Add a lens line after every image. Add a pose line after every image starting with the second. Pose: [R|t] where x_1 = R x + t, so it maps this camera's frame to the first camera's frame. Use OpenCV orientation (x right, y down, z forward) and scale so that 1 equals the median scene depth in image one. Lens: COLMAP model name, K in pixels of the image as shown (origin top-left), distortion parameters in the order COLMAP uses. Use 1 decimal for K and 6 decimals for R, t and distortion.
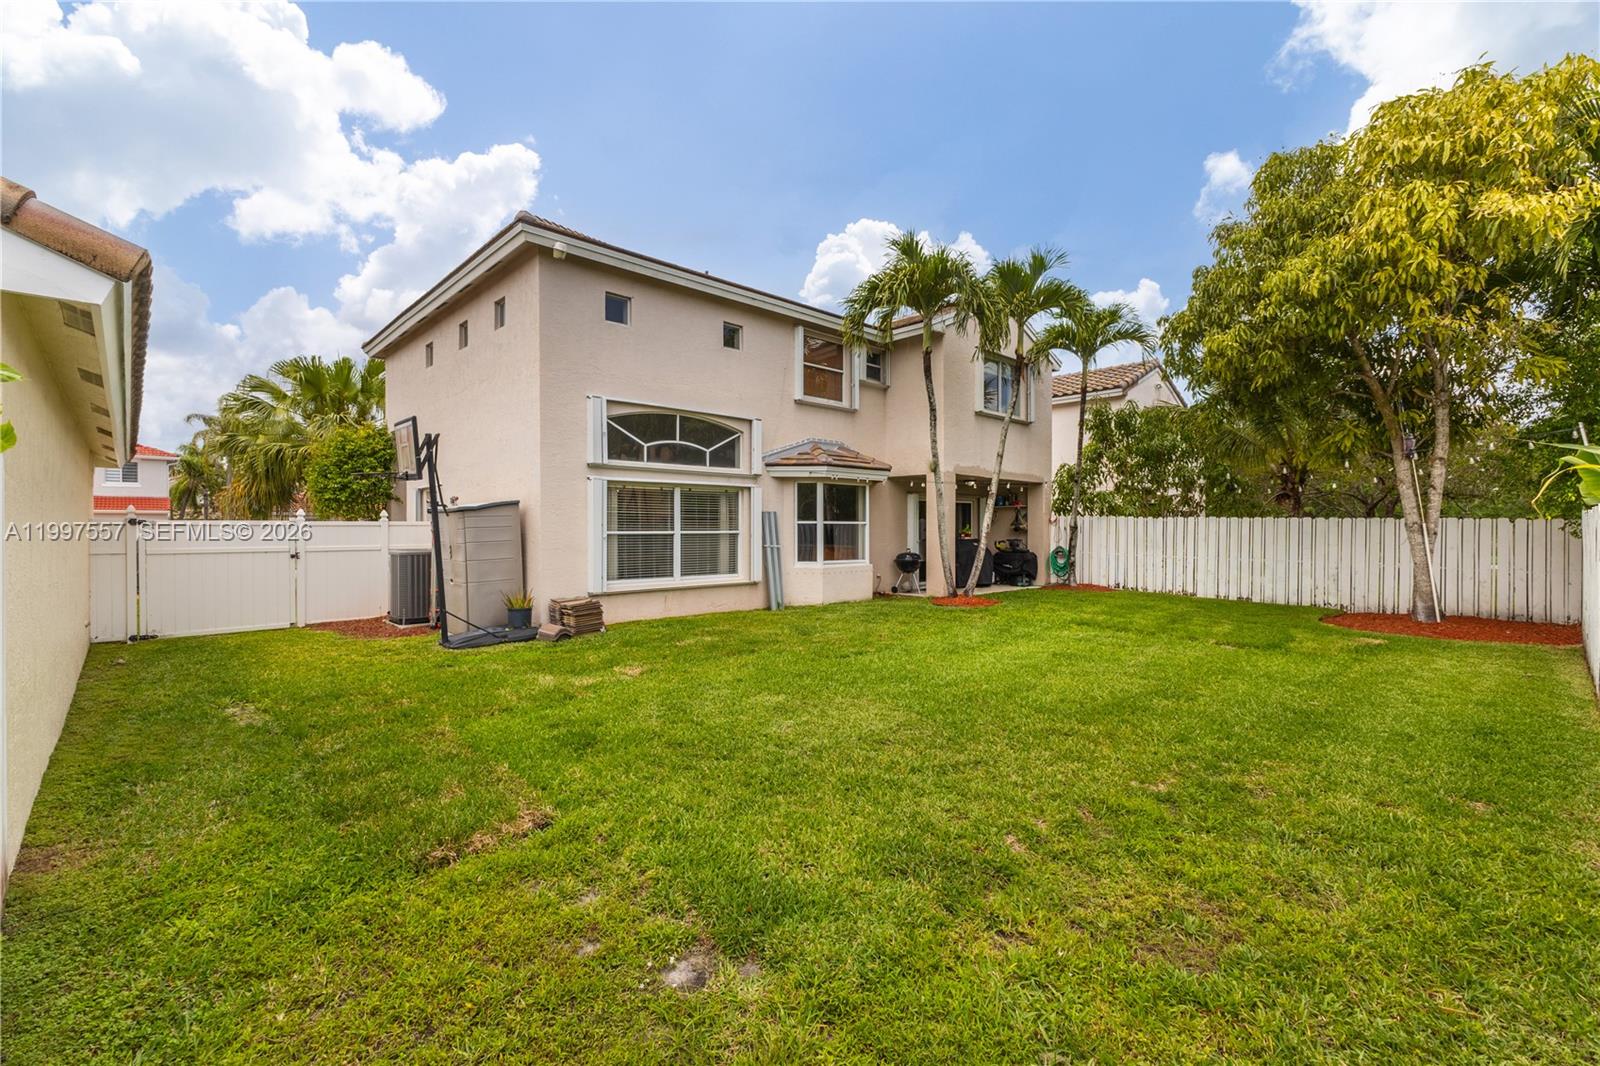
lens RADIAL K [[687.6, 0, 799.2], [0, 687.6, 530.7], [0, 0, 1]] dist [0.009361, -0.000830]
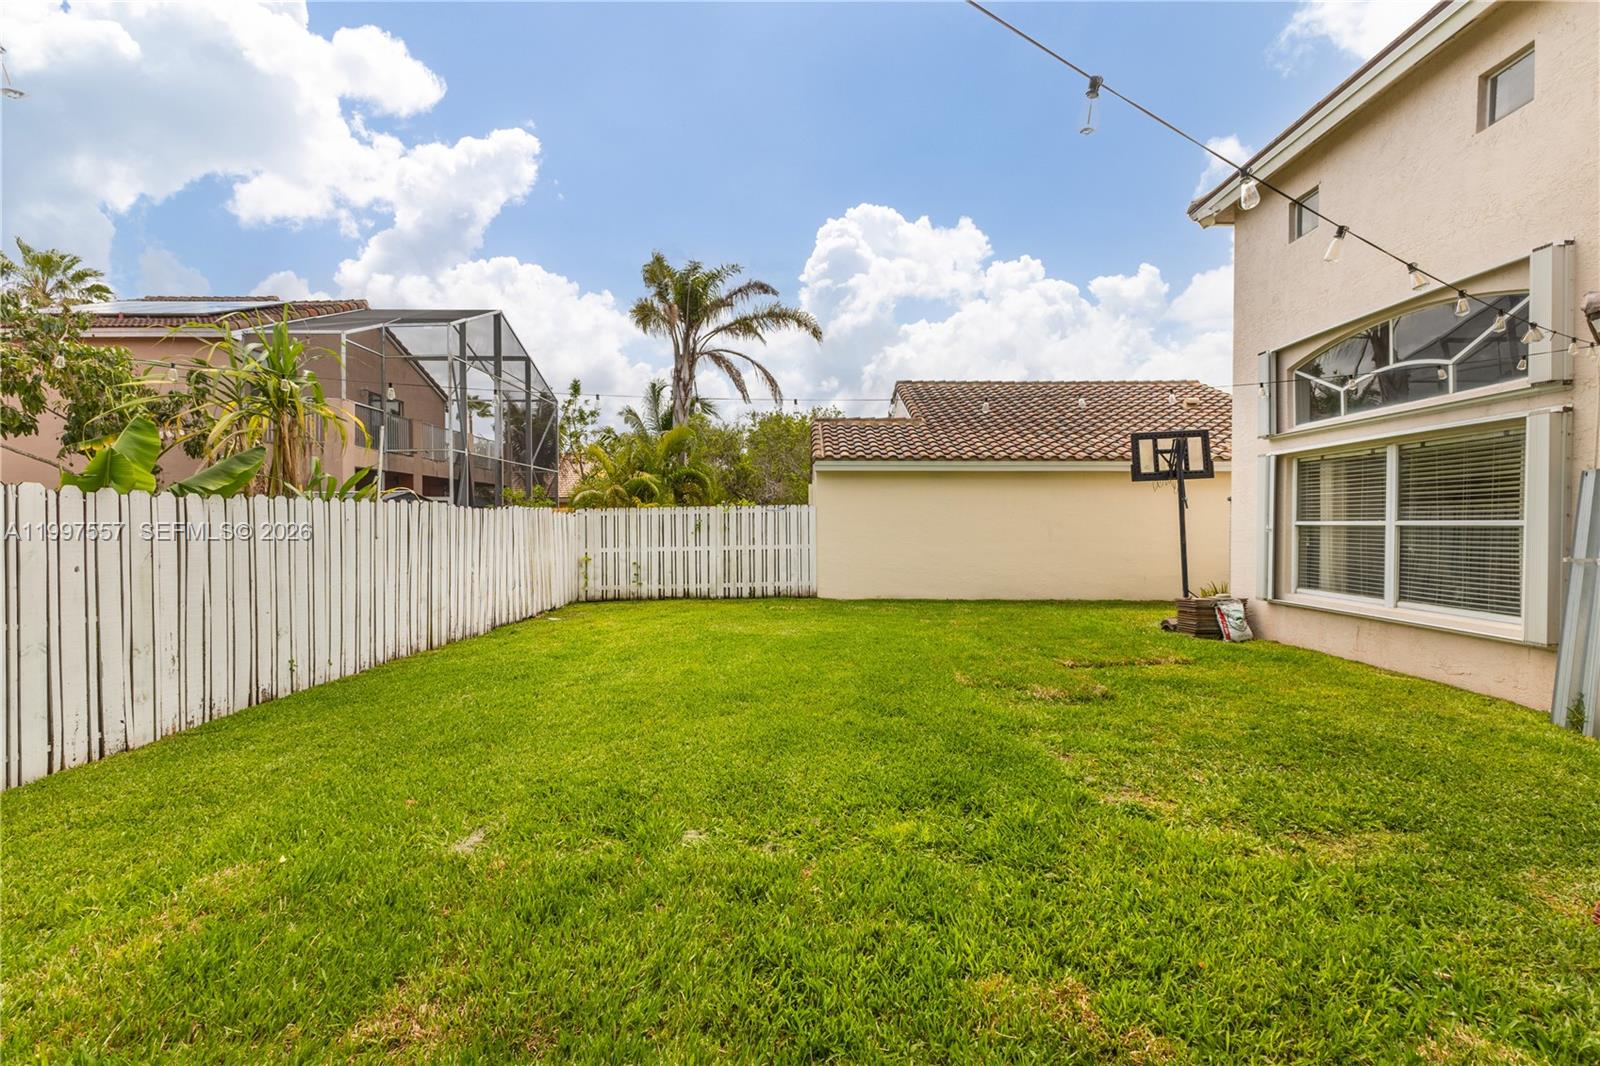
lens RADIAL K [[687.6, 0, 799.2], [0, 687.6, 530.7], [0, 0, 1]] dist [0.009361, -0.000830]
pose [[-0.697925, 0.009125, -0.716113, 0.541571], [-0.000712, 0.999909, 0.013436, 0.001062], [0.716171, 0.009887, -0.697855, 0.970681]]
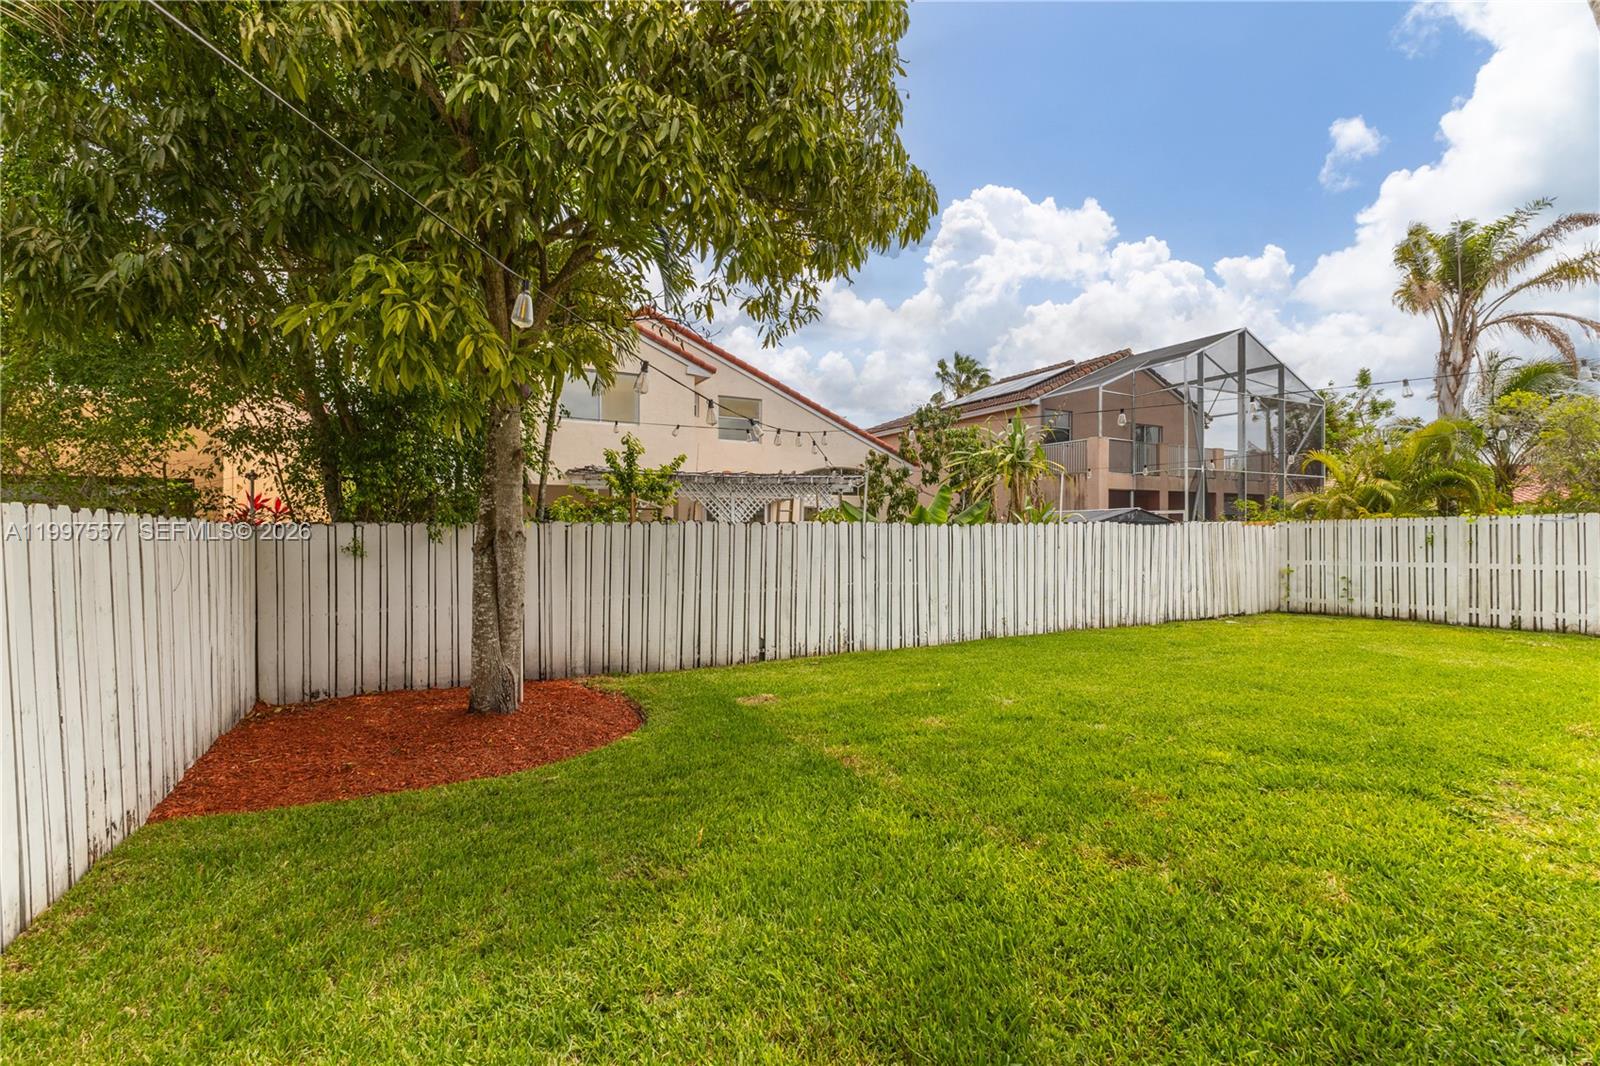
lens RADIAL K [[687.6, 0, 799.2], [0, 687.6, 530.7], [0, 0, 1]] dist [0.009361, -0.000830]
pose [[-0.961170, 0.004189, 0.275926, 0.448581], [0.005496, 0.999977, 0.003962, -0.012118], [-0.275903, 0.005325, -0.961171, 1.258425]]
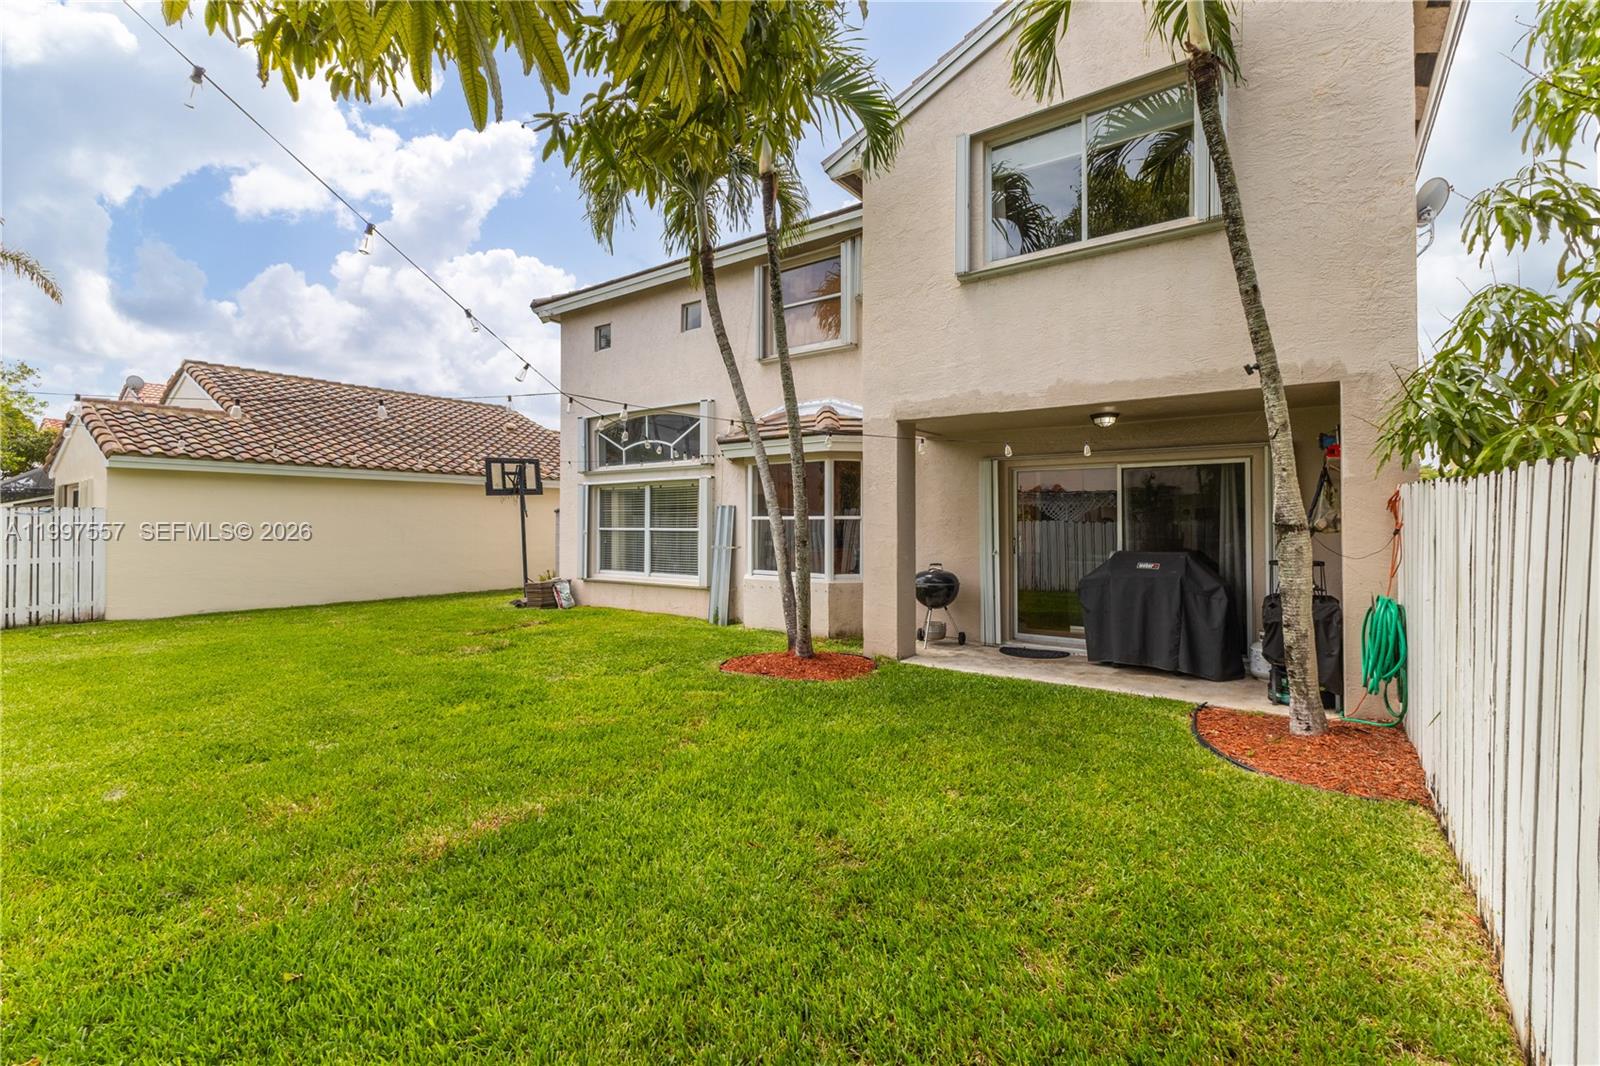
lens RADIAL K [[696.2, 0, 804.3], [0, 696.2, 506.9], [0, 0, 1]] dist [0.002679, 0.000035]
pose [[0.185277, -0.019207, -0.982499, 0.817433], [-0.002014, 0.999799, -0.019925, -0.010084], [0.982684, 0.005670, 0.185201, 0.959461]]
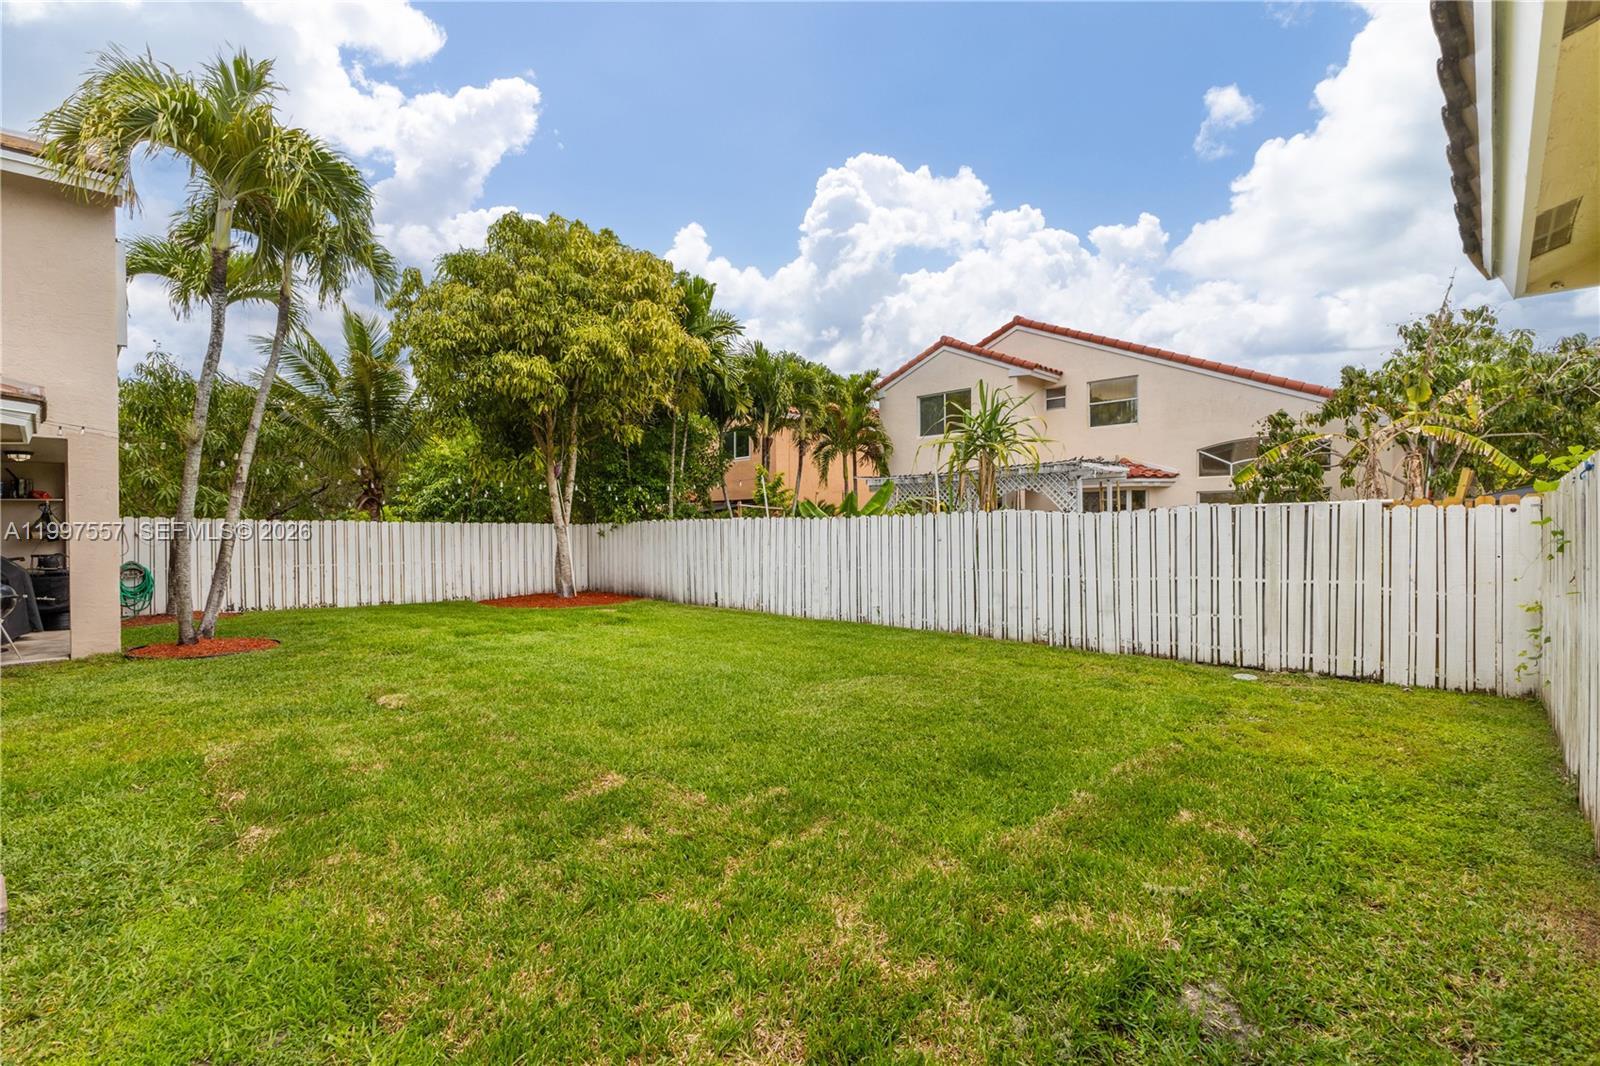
lens RADIAL K [[733.1, 0, 800.0], [0, 733.1, 533.0], [0, 0, 1]] dist [-0.000283, -0.000020]
pose [[-0.051183, -0.005663, 0.998673, -0.499802], [0.015304, 0.999862, 0.006454, -0.000141], [-0.998572, 0.015614, -0.051089, 0.505859]]
